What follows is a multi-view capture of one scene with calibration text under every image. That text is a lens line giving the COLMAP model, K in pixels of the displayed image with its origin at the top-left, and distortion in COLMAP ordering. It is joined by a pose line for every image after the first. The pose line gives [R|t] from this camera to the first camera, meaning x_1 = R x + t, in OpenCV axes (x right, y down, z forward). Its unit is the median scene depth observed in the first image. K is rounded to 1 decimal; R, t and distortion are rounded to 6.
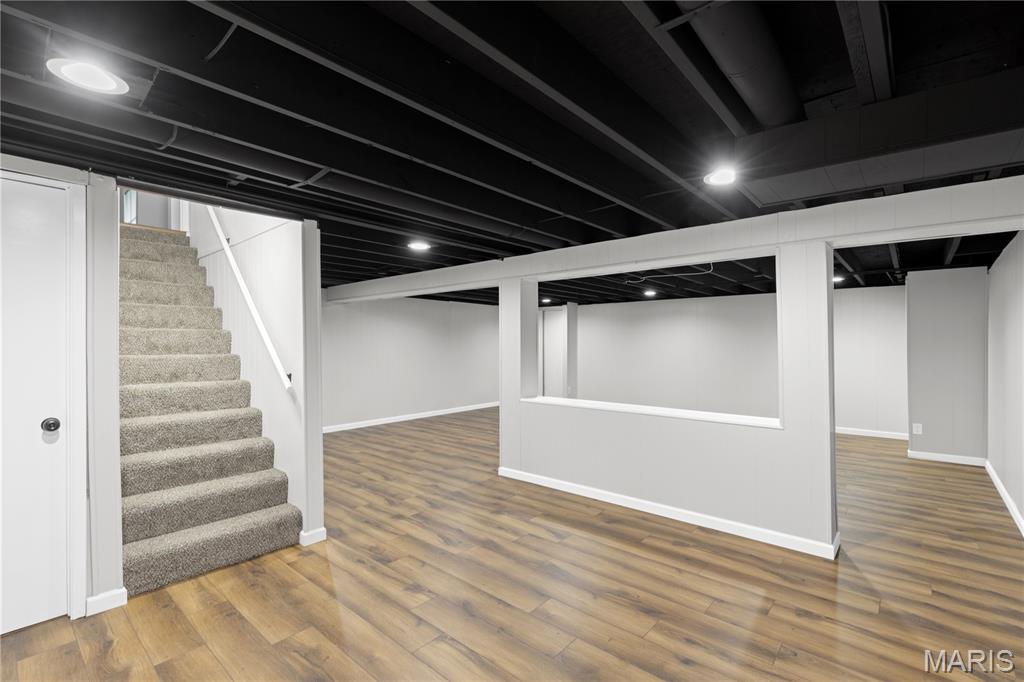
lens RADIAL K [[468.2, 0, 517.6], [0, 468.2, 341.2], [0, 0, 1]] dist [0.005831, -0.000605]
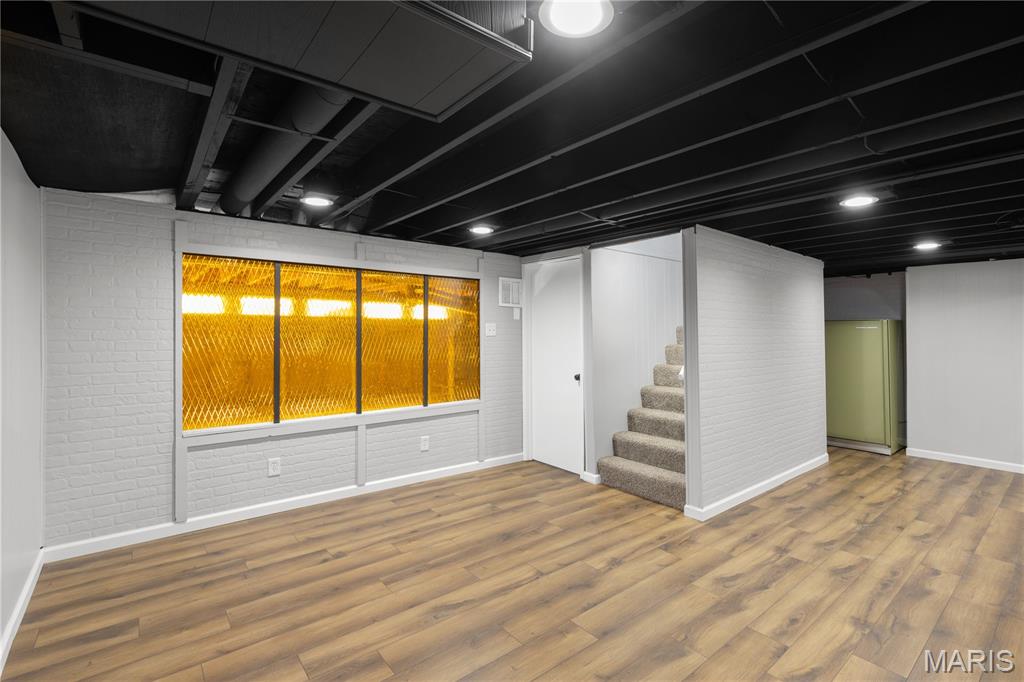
lens RADIAL K [[468.2, 0, 514.5], [0, 468.2, 336.5], [0, 0, 1]] dist [0.005831, -0.000605]
pose [[-0.178780, 0.005573, -0.983873, 0.761802], [-0.001890, 0.999980, 0.006008, -0.005367], [0.983887, 0.002933, -0.178766, 0.815610]]
